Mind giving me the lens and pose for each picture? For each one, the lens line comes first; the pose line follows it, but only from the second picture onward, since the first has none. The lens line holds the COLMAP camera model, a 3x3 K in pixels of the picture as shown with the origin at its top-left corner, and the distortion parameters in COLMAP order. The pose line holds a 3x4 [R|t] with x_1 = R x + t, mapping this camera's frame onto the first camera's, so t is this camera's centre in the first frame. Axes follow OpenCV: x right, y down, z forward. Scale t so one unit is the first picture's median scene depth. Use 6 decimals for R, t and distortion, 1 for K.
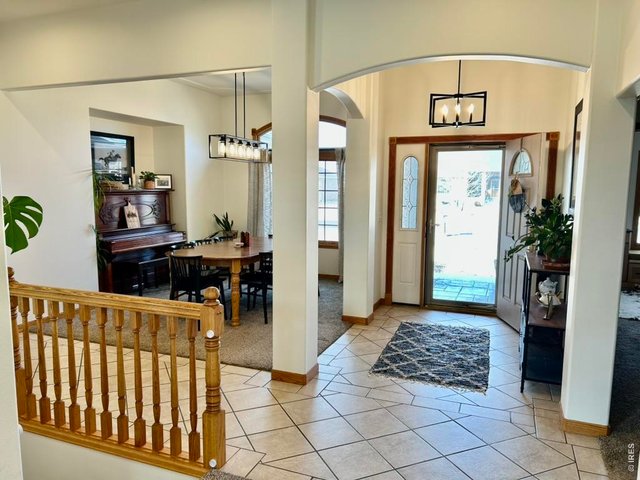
lens RADIAL K [[484.7, 0, 320.0], [0, 484.7, 240.0], [0, 0, 1]] dist [0.088149, -0.089201]
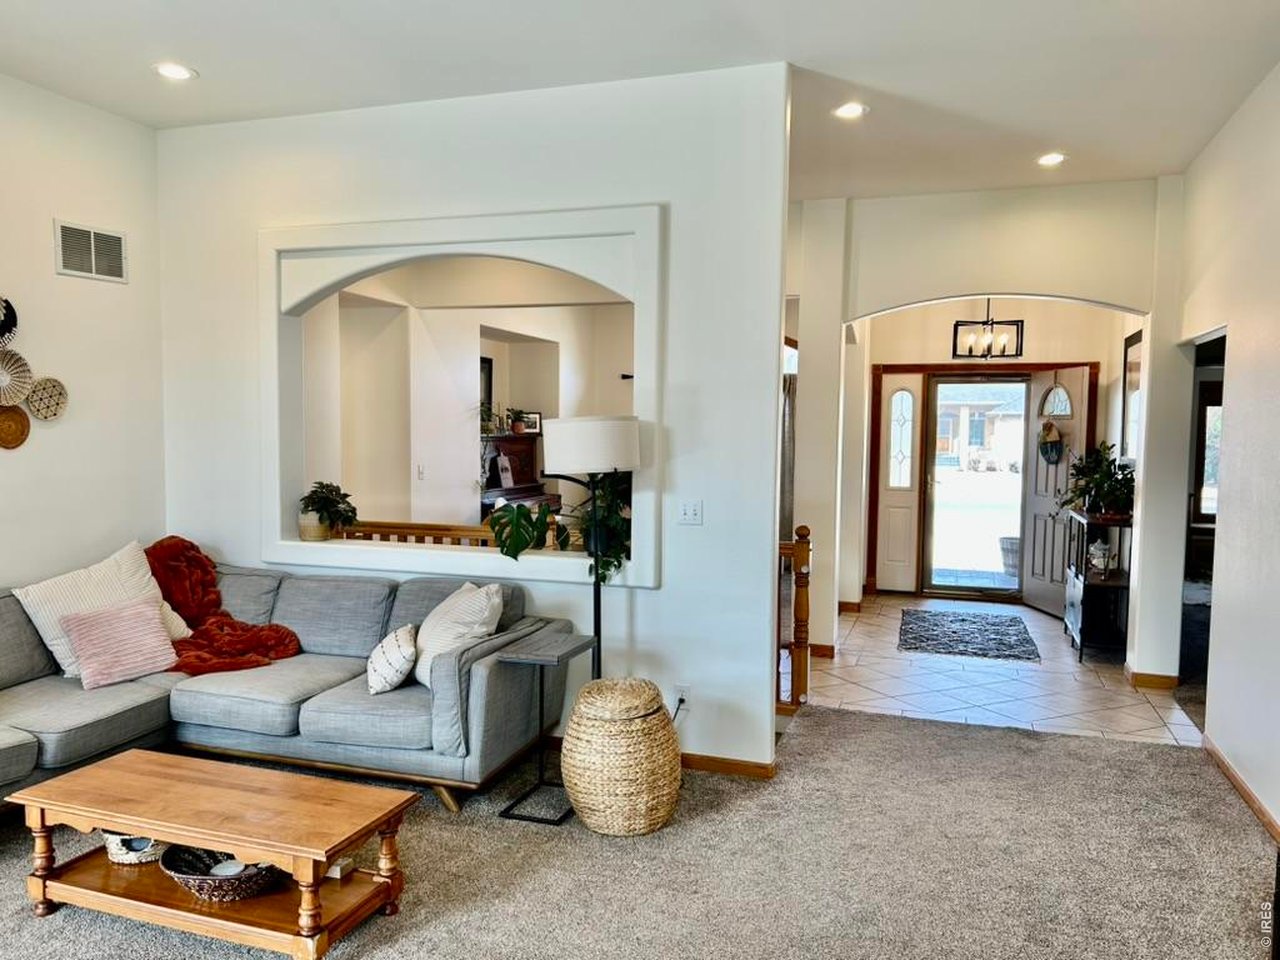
lens RADIAL K [[969.3, 0, 640.0], [0, 969.3, 480.0], [0, 0, 1]] dist [0.088149, -0.089201]
pose [[0.998574, 0.001827, 0.053361, -0.338958], [0.001357, 0.998223, -0.059572, 0.061993], [-0.053375, 0.059559, 0.996797, -0.527886]]
